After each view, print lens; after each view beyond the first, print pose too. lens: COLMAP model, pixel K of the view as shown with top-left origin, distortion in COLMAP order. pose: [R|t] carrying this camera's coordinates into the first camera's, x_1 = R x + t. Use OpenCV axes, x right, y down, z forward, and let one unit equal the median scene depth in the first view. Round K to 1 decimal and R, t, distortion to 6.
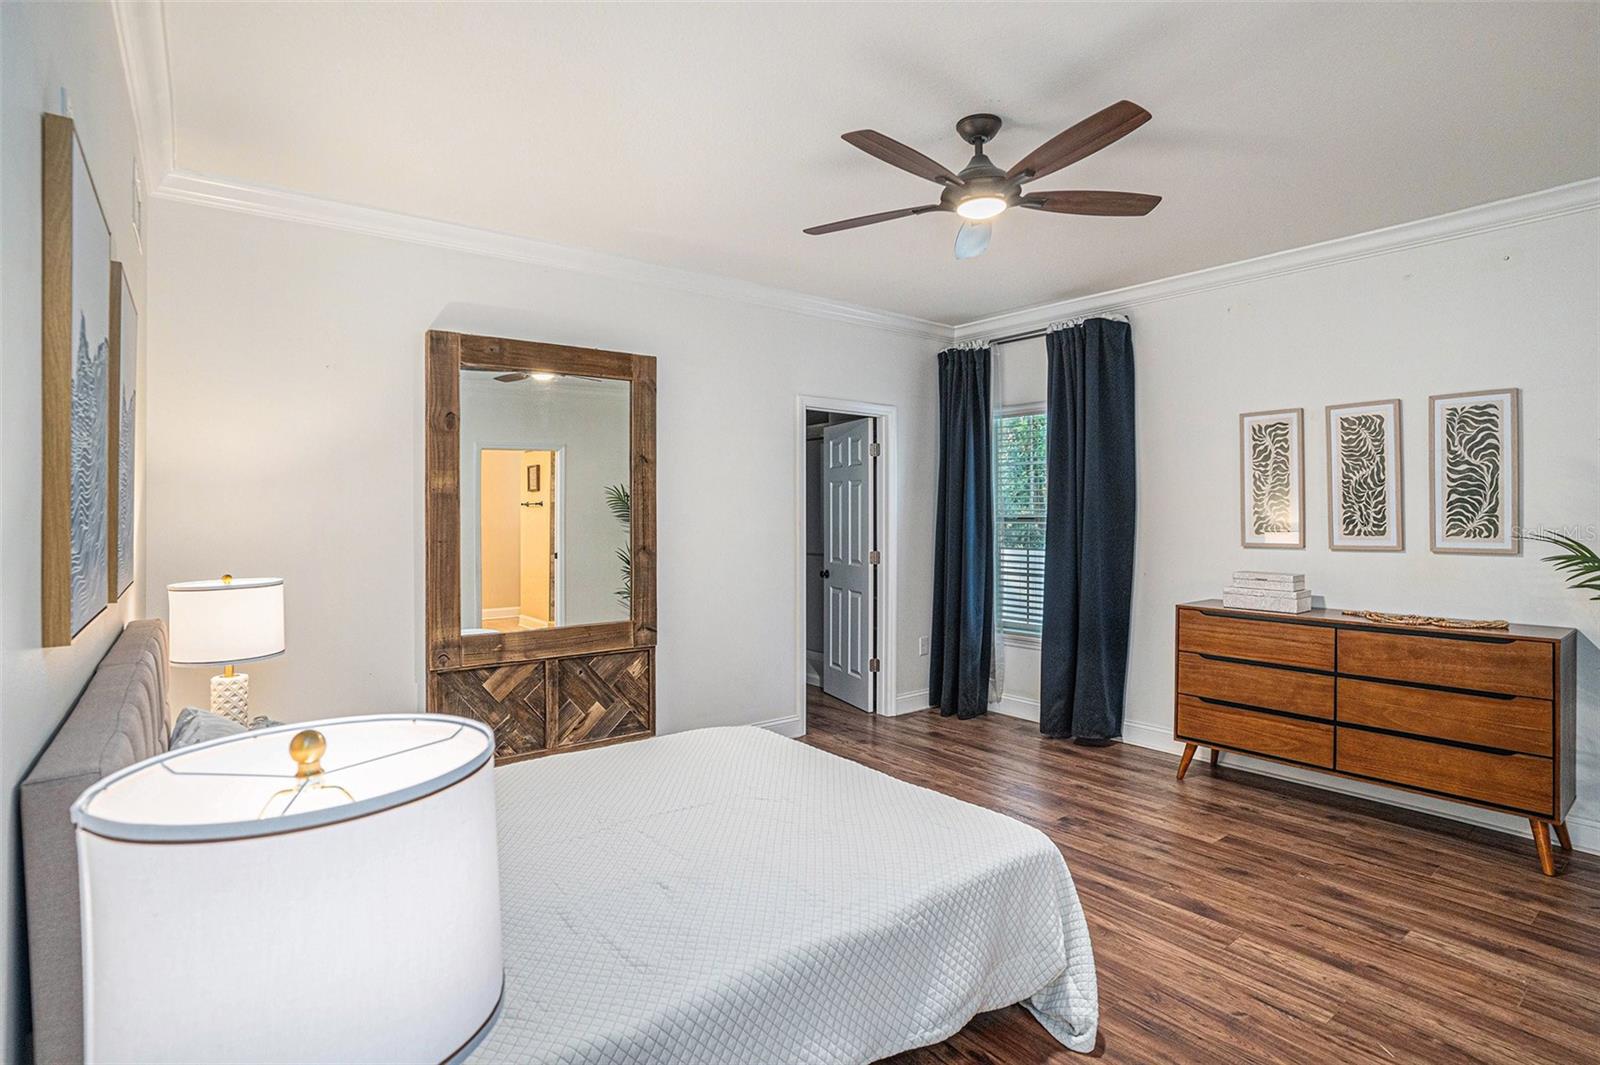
lens RADIAL K [[802.4, 0, 796.6], [0, 802.4, 535.0], [0, 0, 1]] dist [-0.060707, 0.023211]
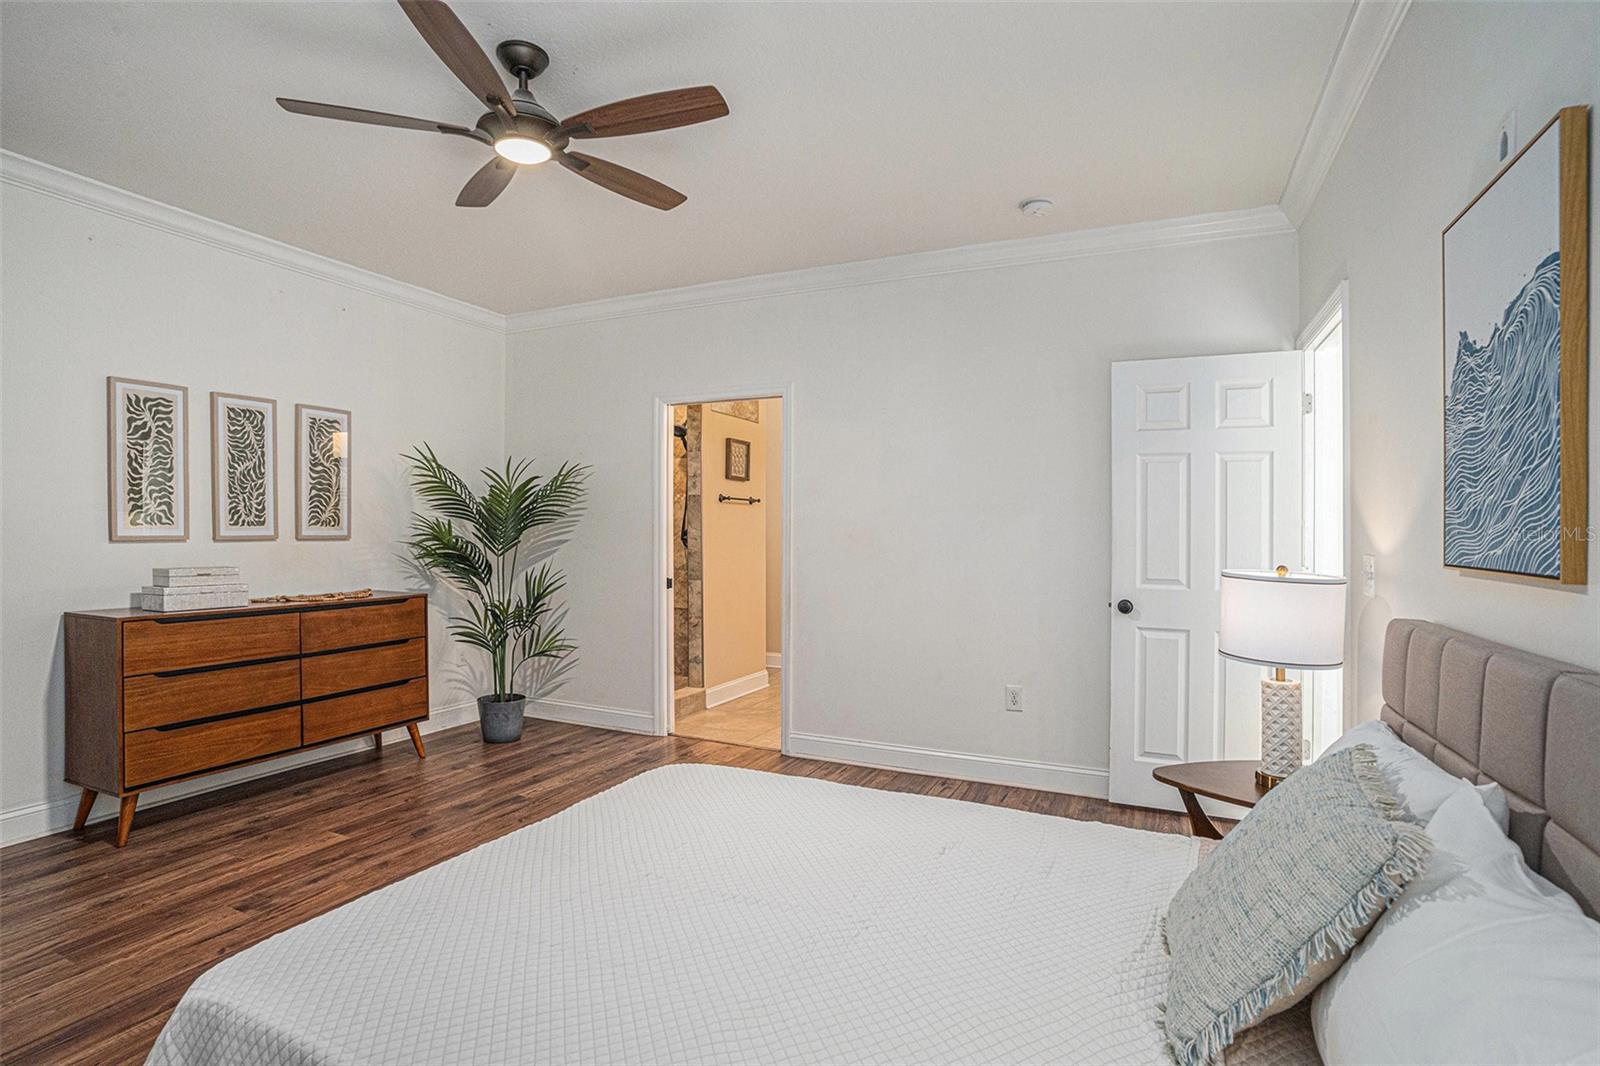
lens RADIAL K [[802.4, 0, 773.6], [0, 802.4, 532.3], [0, 0, 1]] dist [-0.060707, 0.023211]
pose [[-0.450344, -0.003285, 0.892849, -0.523951], [0.015895, 0.999805, 0.011696, 0.008726], [-0.892713, 0.019459, -0.450205, 0.870349]]
